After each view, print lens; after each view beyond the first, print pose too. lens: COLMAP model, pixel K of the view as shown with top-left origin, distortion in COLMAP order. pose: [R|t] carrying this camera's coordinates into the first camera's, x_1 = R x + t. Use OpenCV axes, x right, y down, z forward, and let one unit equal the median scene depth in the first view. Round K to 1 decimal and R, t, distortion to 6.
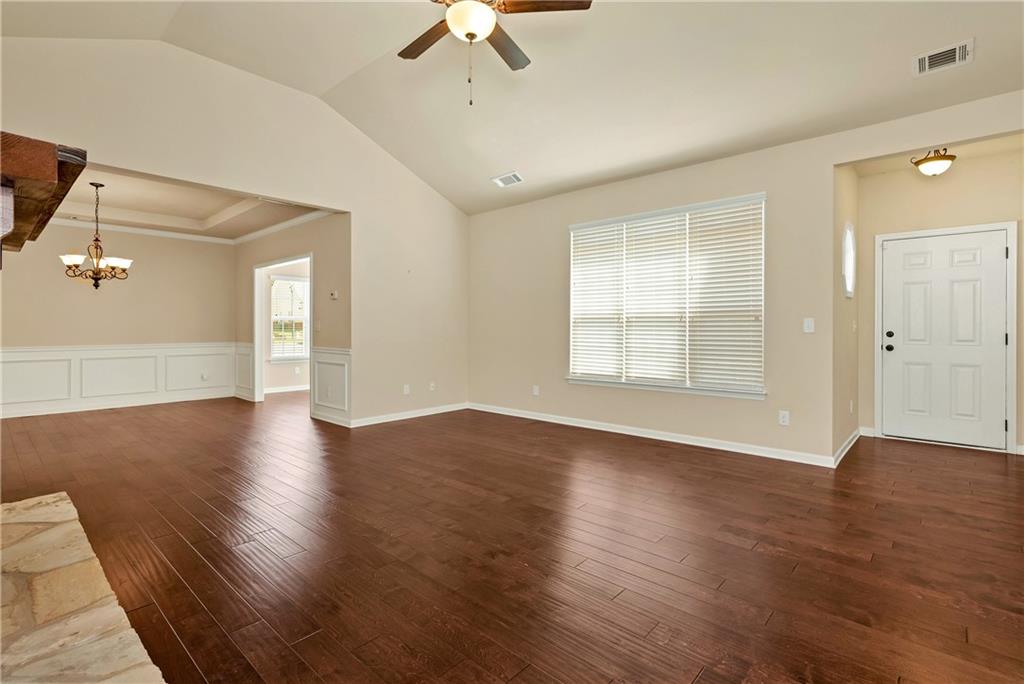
lens RADIAL K [[478.4, 0, 510.9], [0, 478.4, 338.7], [0, 0, 1]] dist [0.000006, 0.000160]
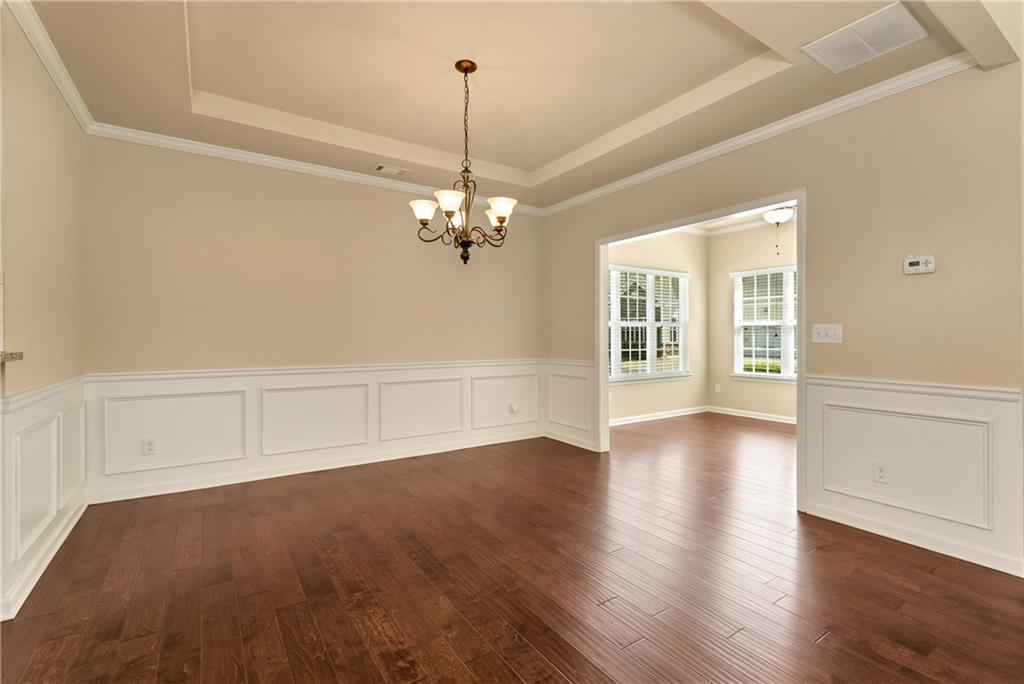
lens RADIAL K [[450.8, 0, 510.7], [0, 450.8, 335.4], [0, 0, 1]] dist [-0.000367, -0.000365]
pose [[0.967705, 0.000160, -0.252085, -0.594036], [-0.004219, 0.999870, -0.015565, -0.016363], [0.252049, 0.016126, 0.967580, 0.461571]]
